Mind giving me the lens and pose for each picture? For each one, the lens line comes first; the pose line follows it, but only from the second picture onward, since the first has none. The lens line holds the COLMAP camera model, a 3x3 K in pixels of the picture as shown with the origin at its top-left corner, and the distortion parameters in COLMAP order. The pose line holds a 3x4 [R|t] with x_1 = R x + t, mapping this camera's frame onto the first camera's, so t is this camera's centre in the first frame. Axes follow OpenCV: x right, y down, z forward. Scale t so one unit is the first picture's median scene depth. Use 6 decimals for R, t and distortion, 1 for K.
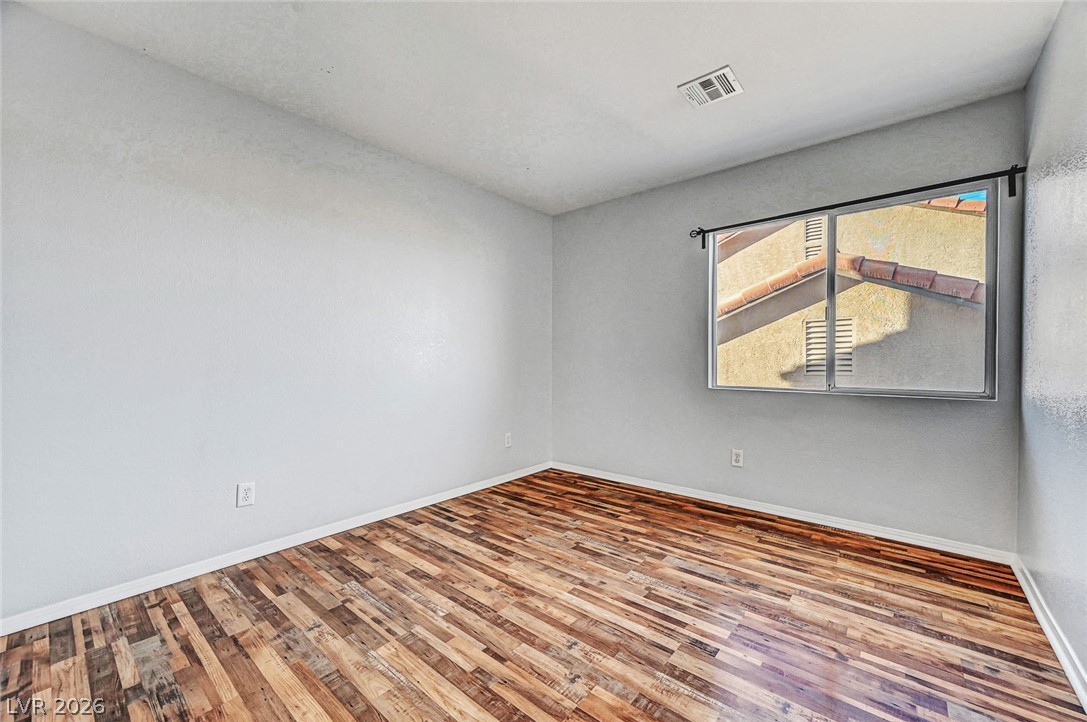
lens RADIAL K [[439.7, 0, 542.8], [0, 439.7, 356.3], [0, 0, 1]] dist [0.001780, 0.000951]
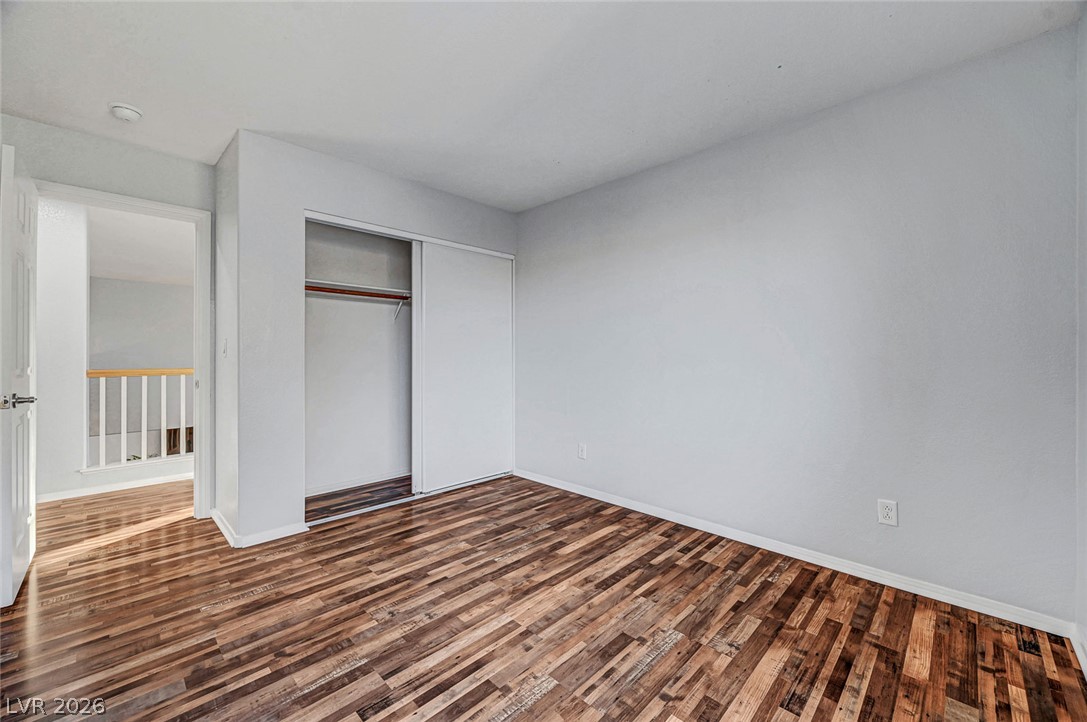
lens RADIAL K [[439.7, 0, 544.5], [0, 439.7, 360.8], [0, 0, 1]] dist [0.001780, 0.000951]
pose [[-0.088342, 0.014220, -0.995989, 0.818981], [0.005888, 0.999888, 0.013754, -0.020878], [0.996073, -0.004650, -0.088416, 0.972348]]
